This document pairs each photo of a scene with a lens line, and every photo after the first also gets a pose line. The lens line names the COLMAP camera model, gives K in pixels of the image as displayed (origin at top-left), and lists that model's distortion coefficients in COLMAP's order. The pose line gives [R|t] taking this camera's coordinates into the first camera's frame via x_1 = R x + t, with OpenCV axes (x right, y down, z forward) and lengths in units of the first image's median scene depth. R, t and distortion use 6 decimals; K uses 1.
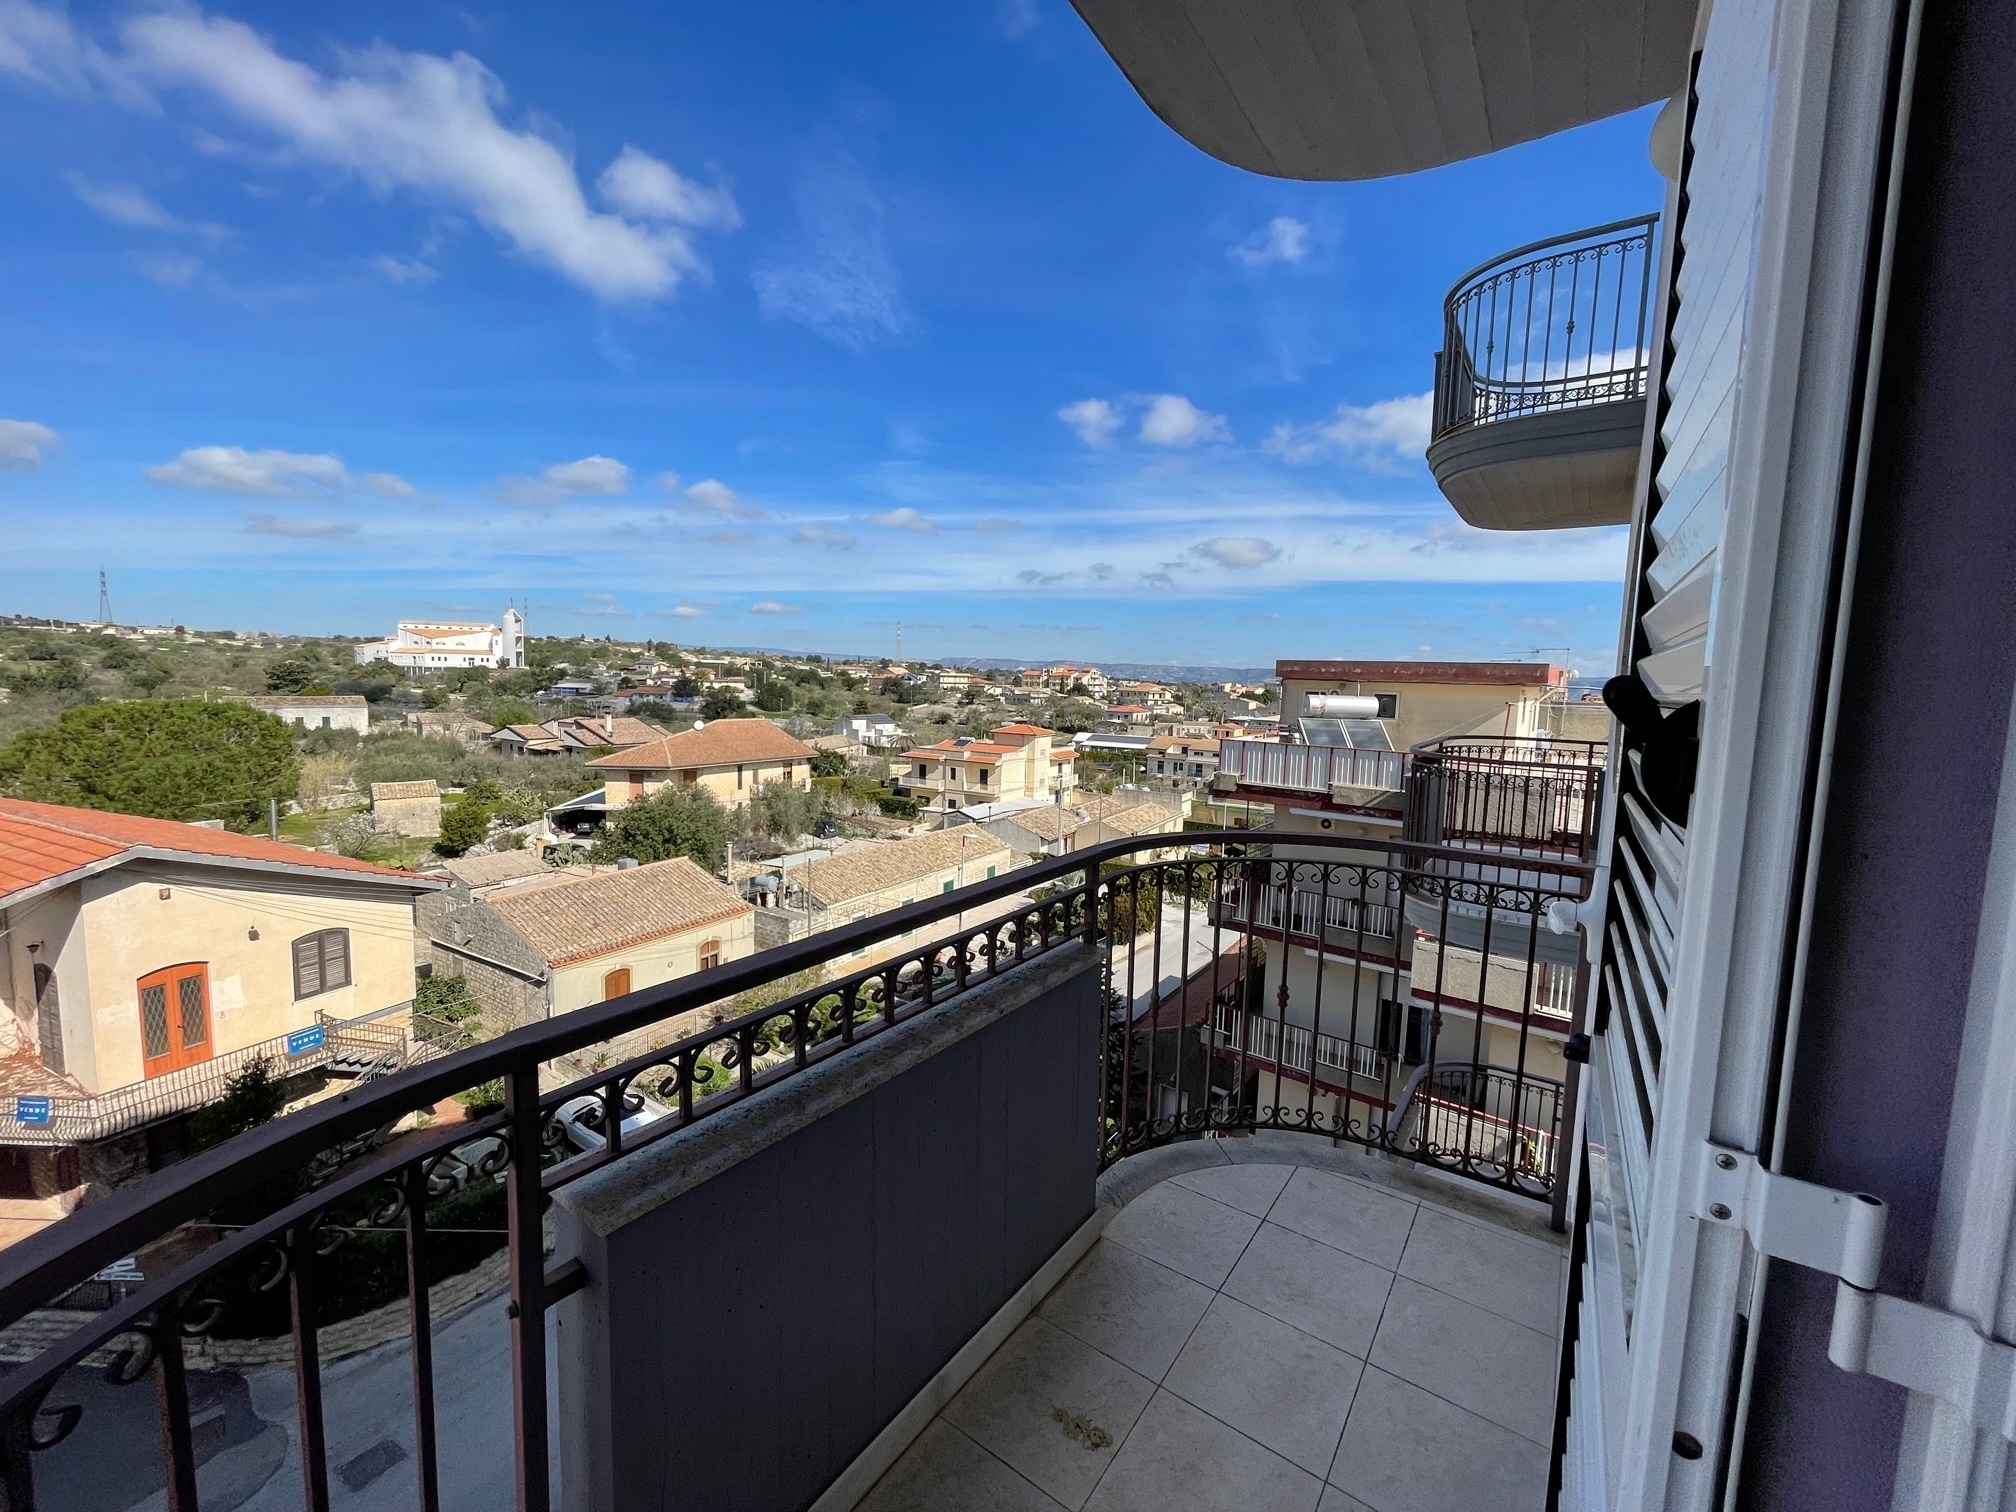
lens RADIAL K [[813.6, 0, 1003.9], [0, 813.6, 771.5], [0, 0, 1]] dist [-0.001888, -0.000643]
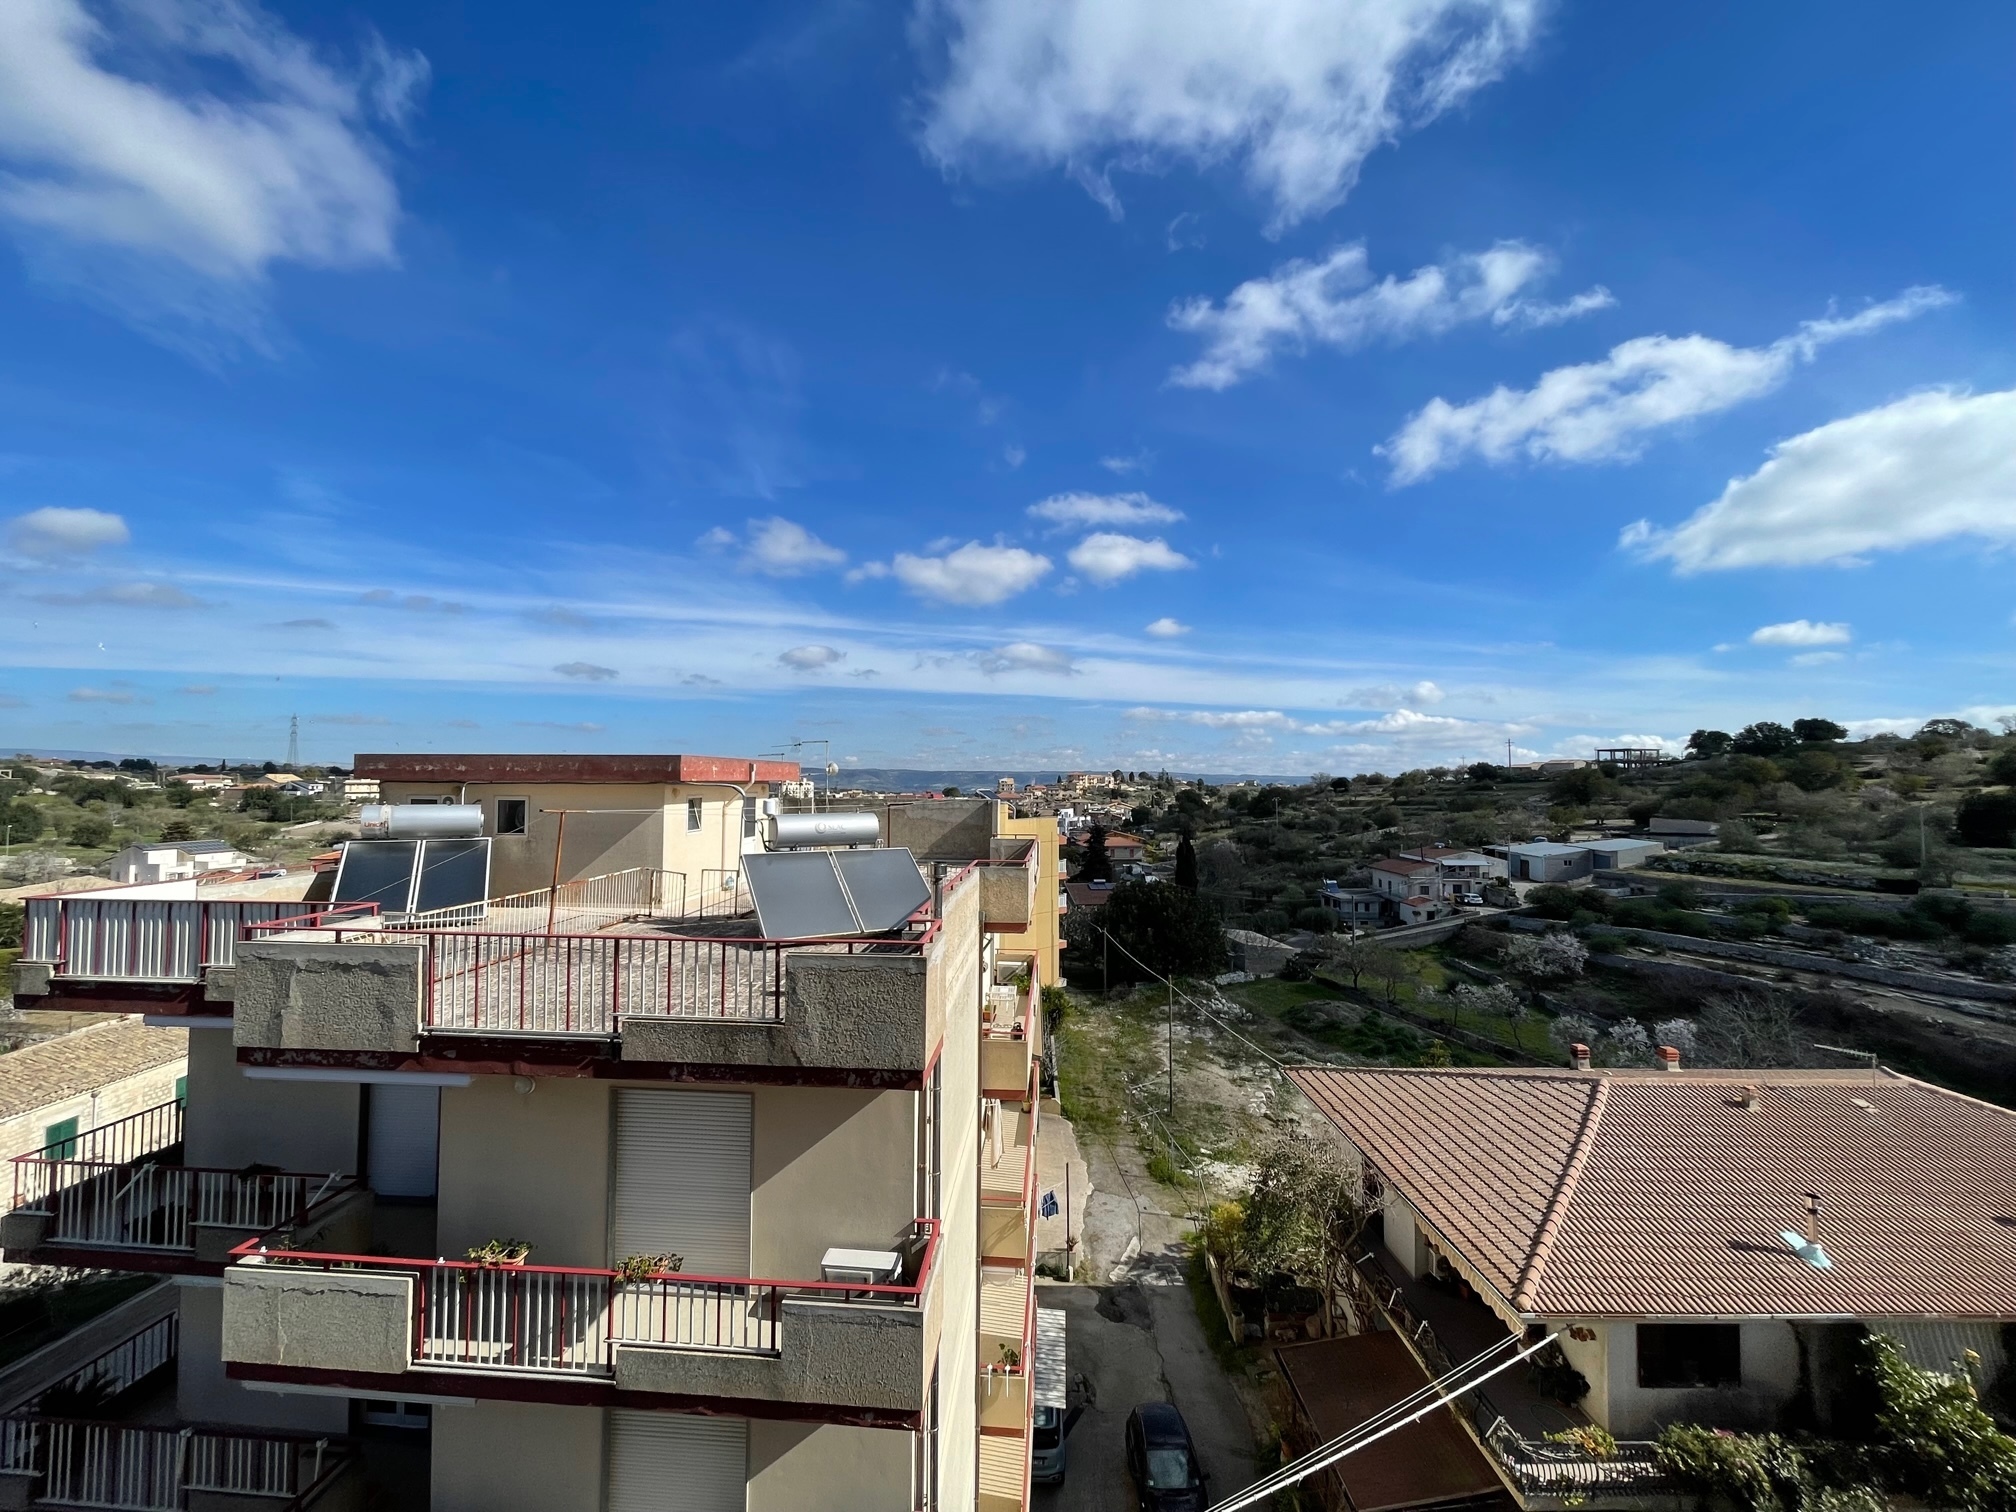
lens RADIAL K [[813.6, 0, 999.3], [0, 813.6, 758.6], [0, 0, 1]] dist [-0.001888, -0.000643]
pose [[0.836331, -0.009003, 0.548151, 0.150387], [0.084443, 0.990048, -0.112577, -0.004958], [-0.541682, 0.140439, 0.828768, 0.060322]]
